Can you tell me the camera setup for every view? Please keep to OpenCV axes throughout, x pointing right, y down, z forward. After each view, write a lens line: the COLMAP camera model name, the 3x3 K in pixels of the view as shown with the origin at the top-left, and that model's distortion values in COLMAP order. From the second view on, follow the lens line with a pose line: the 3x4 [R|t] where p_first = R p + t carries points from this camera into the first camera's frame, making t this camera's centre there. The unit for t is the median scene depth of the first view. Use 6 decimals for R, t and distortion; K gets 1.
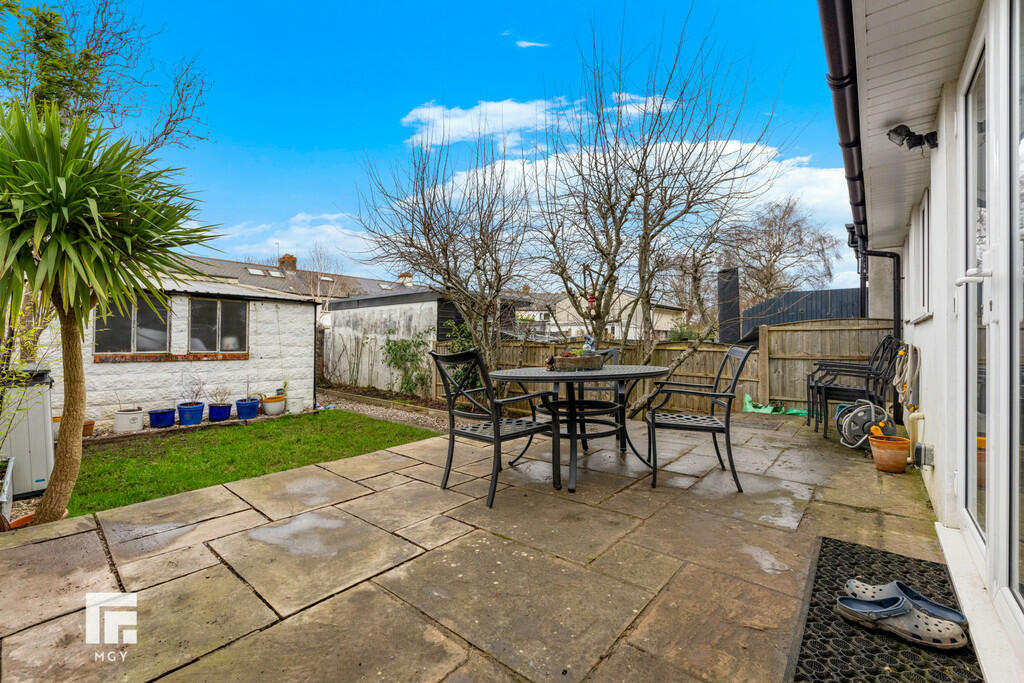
lens RADIAL K [[422.6, 0, 512.2], [0, 422.6, 340.5], [0, 0, 1]] dist [0.000653, -0.000504]
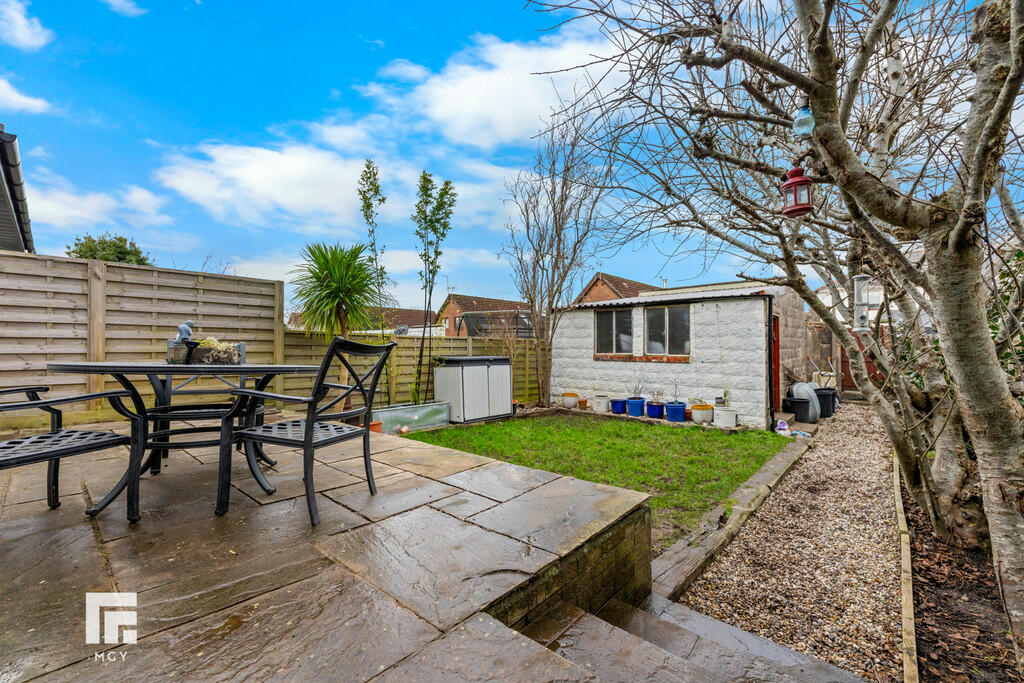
lens RADIAL K [[422.6, 0, 511.5], [0, 422.6, 344.7], [0, 0, 1]] dist [0.000653, -0.000504]
pose [[-0.021952, -0.006817, -0.999736, 0.386948], [0.006065, 0.999957, -0.006952, 0.006919], [0.999741, -0.006216, -0.021910, 0.635374]]
